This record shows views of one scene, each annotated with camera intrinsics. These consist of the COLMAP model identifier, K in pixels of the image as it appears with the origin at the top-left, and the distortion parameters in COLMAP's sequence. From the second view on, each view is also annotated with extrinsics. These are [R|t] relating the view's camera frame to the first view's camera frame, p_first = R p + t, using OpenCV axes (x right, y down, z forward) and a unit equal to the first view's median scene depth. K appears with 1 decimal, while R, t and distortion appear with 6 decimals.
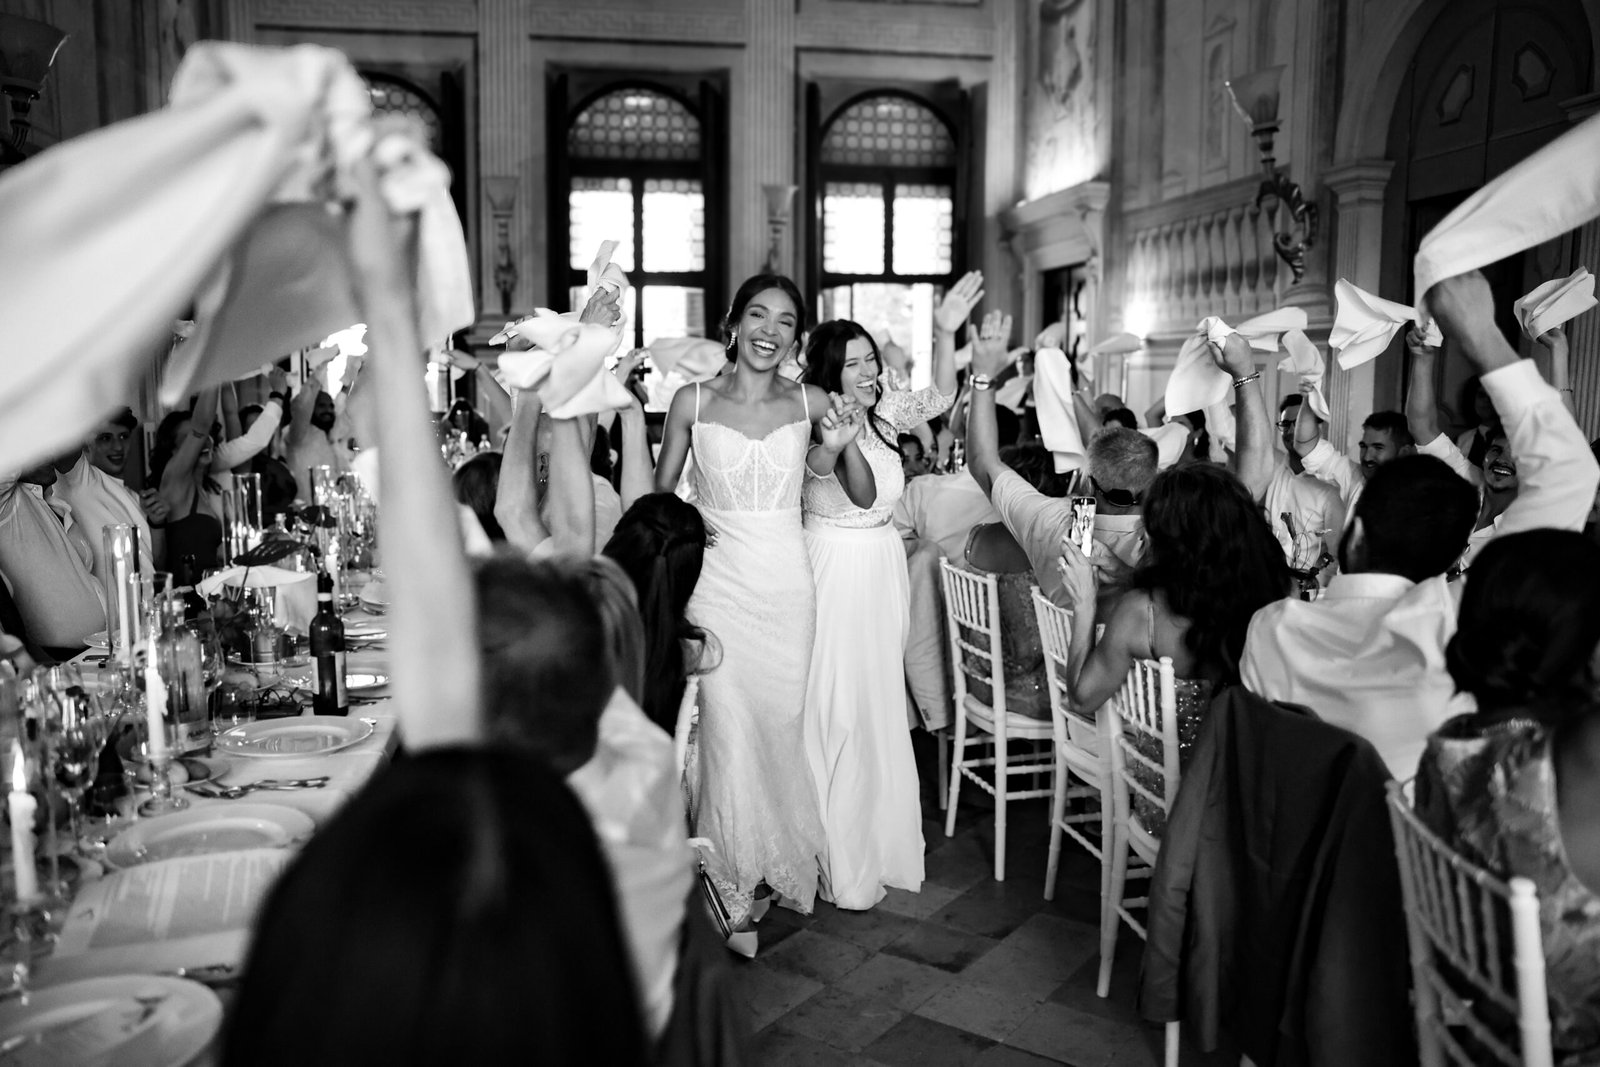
lens RADIAL K [[1254.4, 0, 800.0], [0, 1254.4, 533.5], [0, 0, 1]] dist [-0.113067, 0.084243]
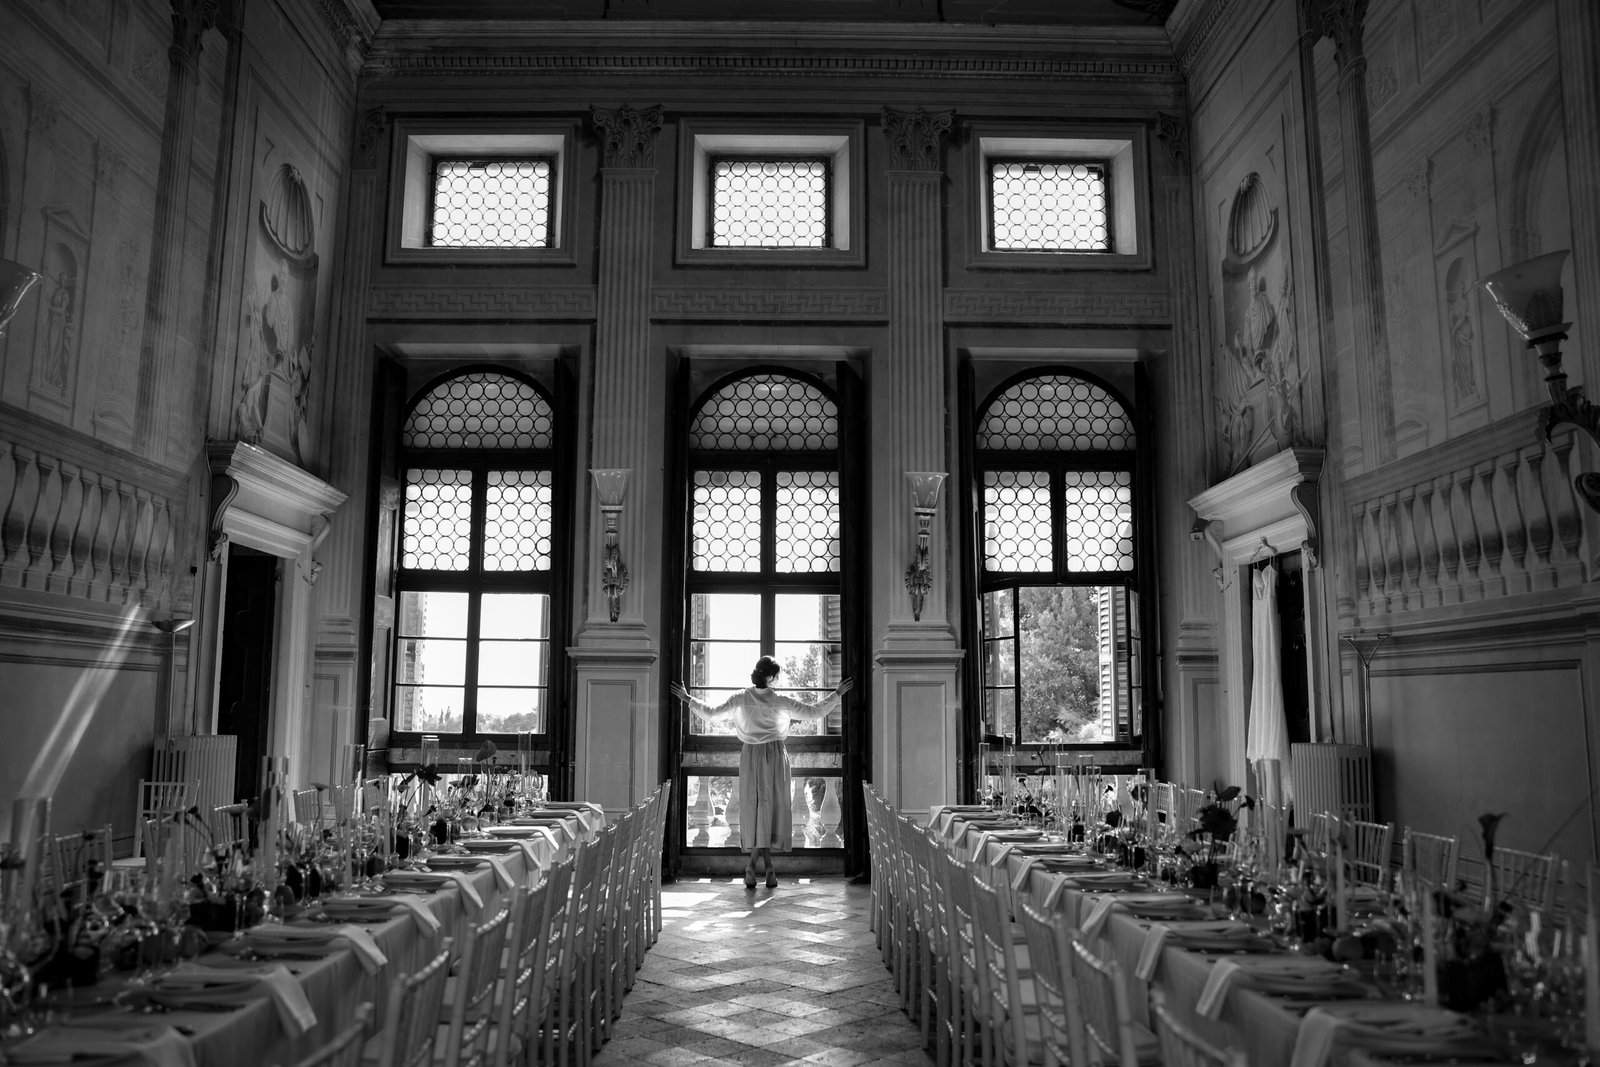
lens RADIAL K [[1254.4, 0, 800.0], [0, 1254.4, 533.5], [0, 0, 1]] dist [-0.113067, 0.084243]
pose [[0.987735, -0.022748, -0.154471, 0.030257], [-0.017891, 0.966325, -0.256702, -0.013992], [0.155109, 0.256317, 0.954066, 0.167948]]
